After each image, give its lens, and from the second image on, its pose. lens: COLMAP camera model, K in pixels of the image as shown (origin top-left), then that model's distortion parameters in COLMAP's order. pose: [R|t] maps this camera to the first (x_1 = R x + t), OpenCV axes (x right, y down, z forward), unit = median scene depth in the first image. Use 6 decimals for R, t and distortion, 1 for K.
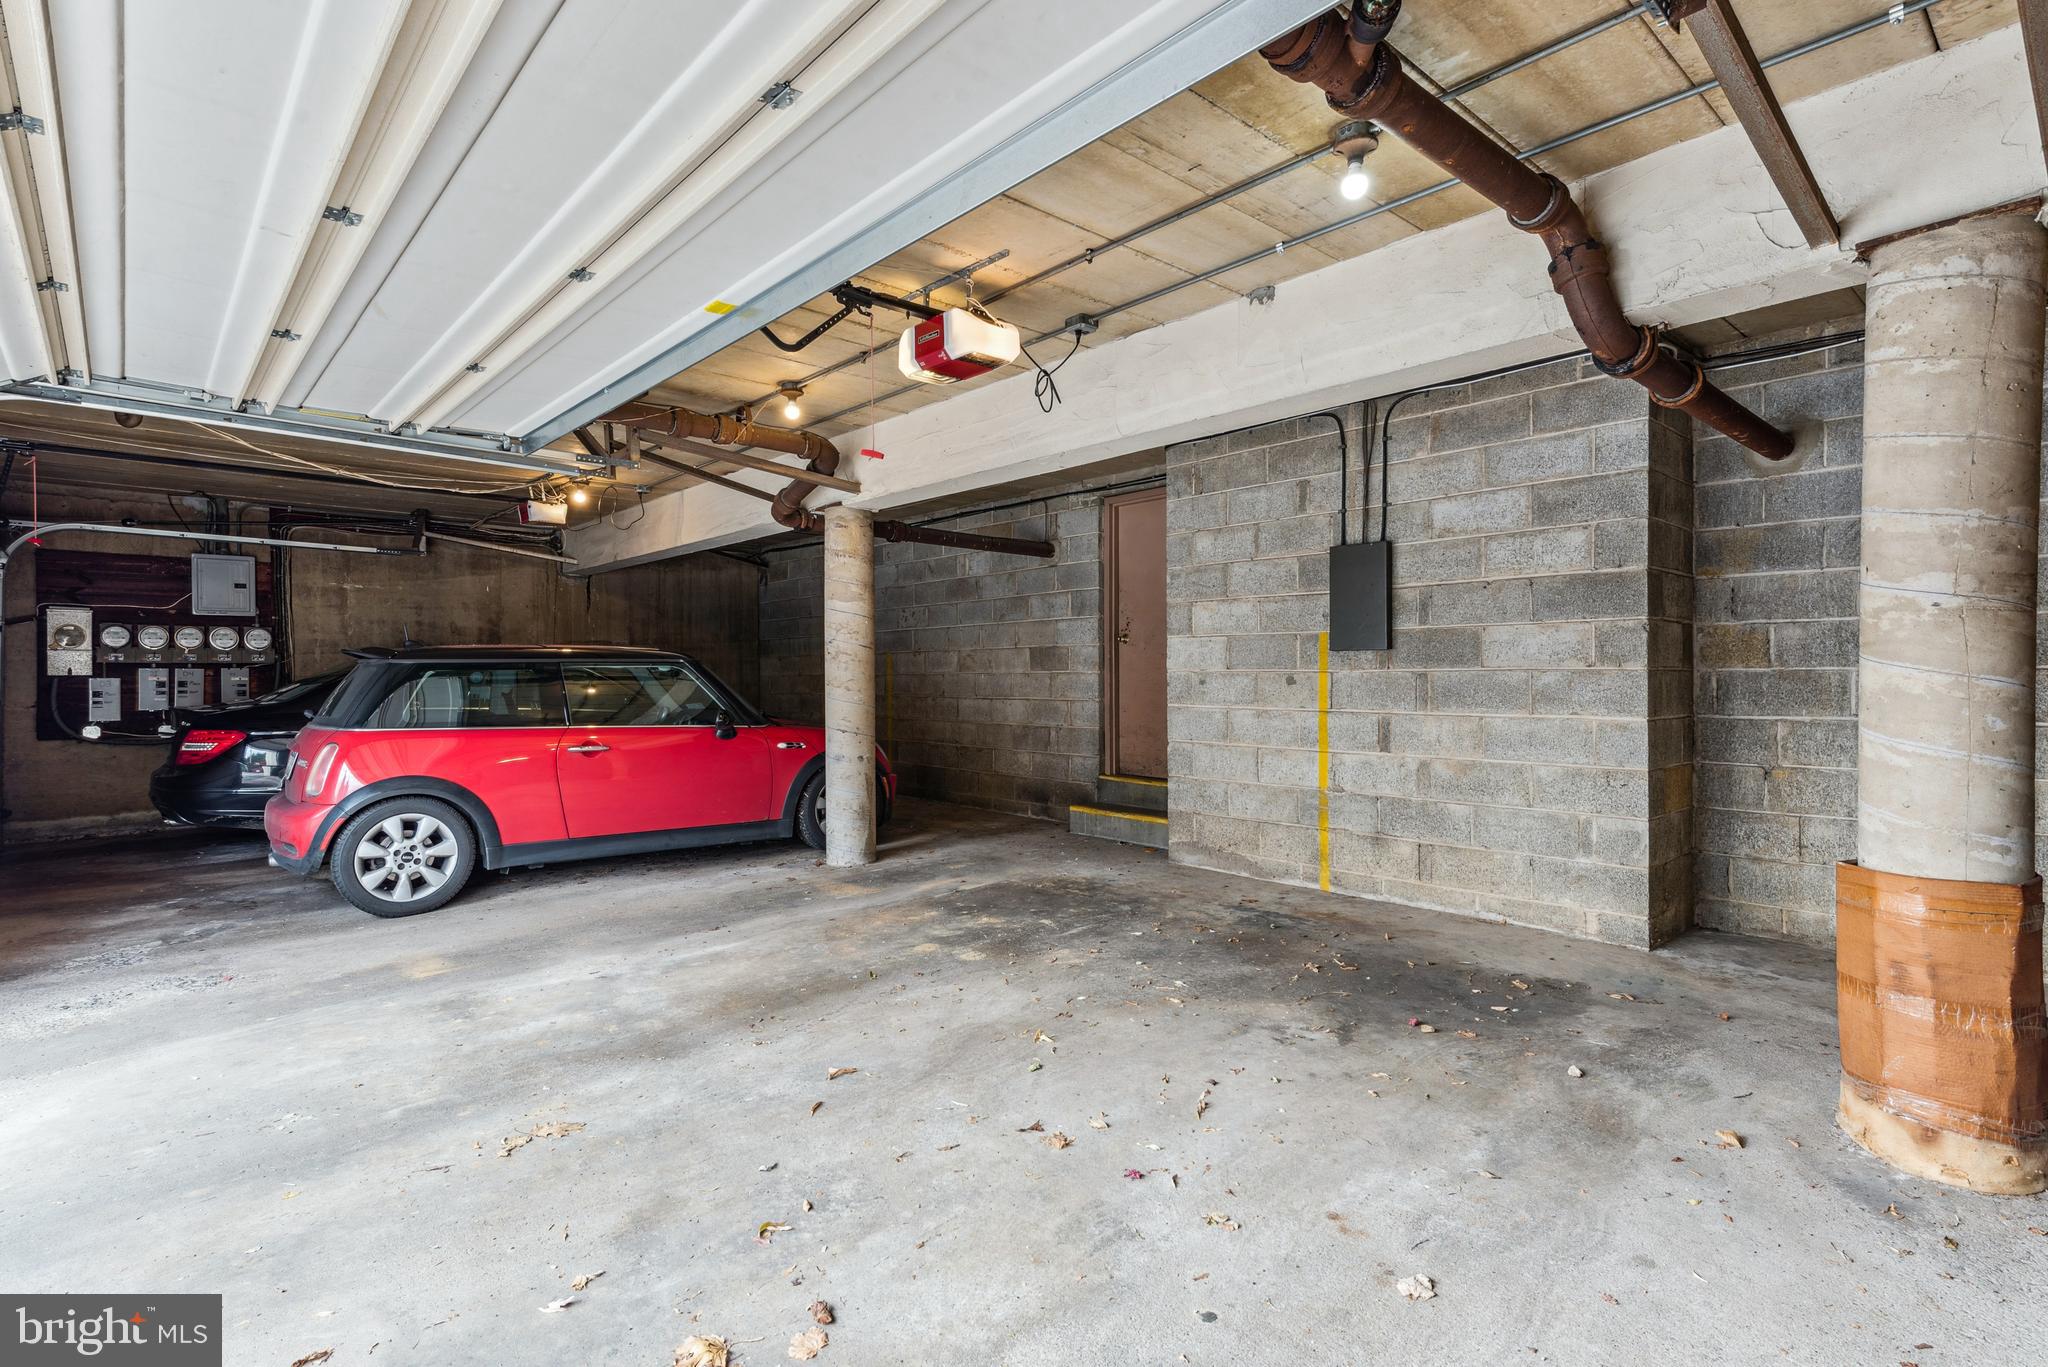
lens RADIAL K [[1001.7, 0, 1018.0], [0, 1001.7, 677.3], [0, 0, 1]] dist [0.026801, -0.001704]
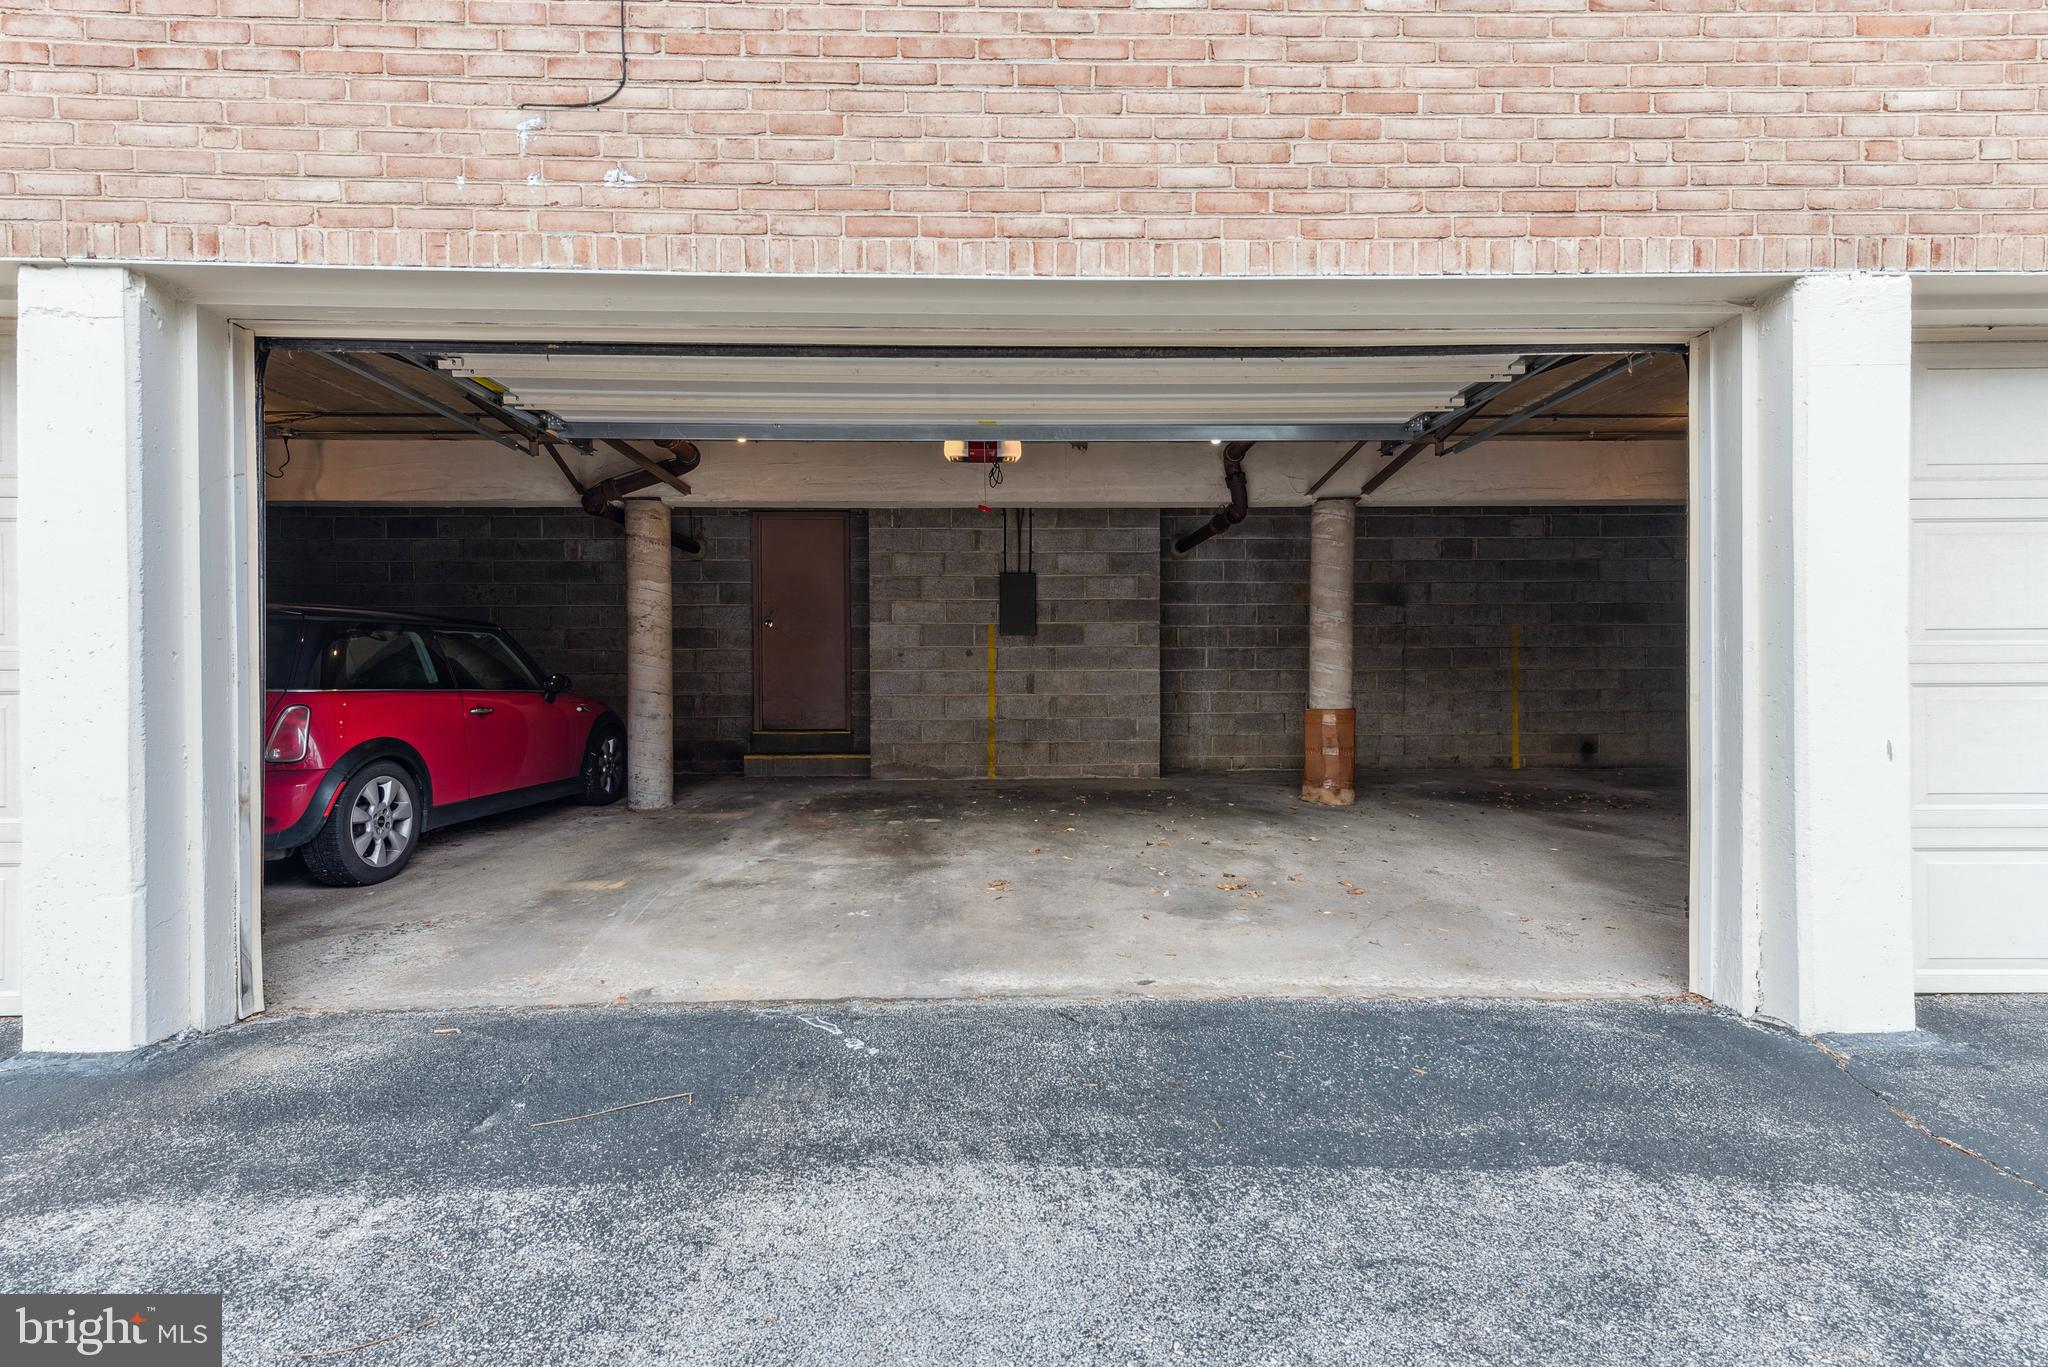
lens RADIAL K [[1001.7, 0, 1017.1], [0, 1001.7, 685.5], [0, 0, 1]] dist [0.026801, -0.001704]
pose [[0.634518, -0.010910, 0.772831, -0.968966], [0.005593, 0.999939, 0.009524, 0.042424], [-0.772888, -0.001721, 0.634541, -0.085135]]
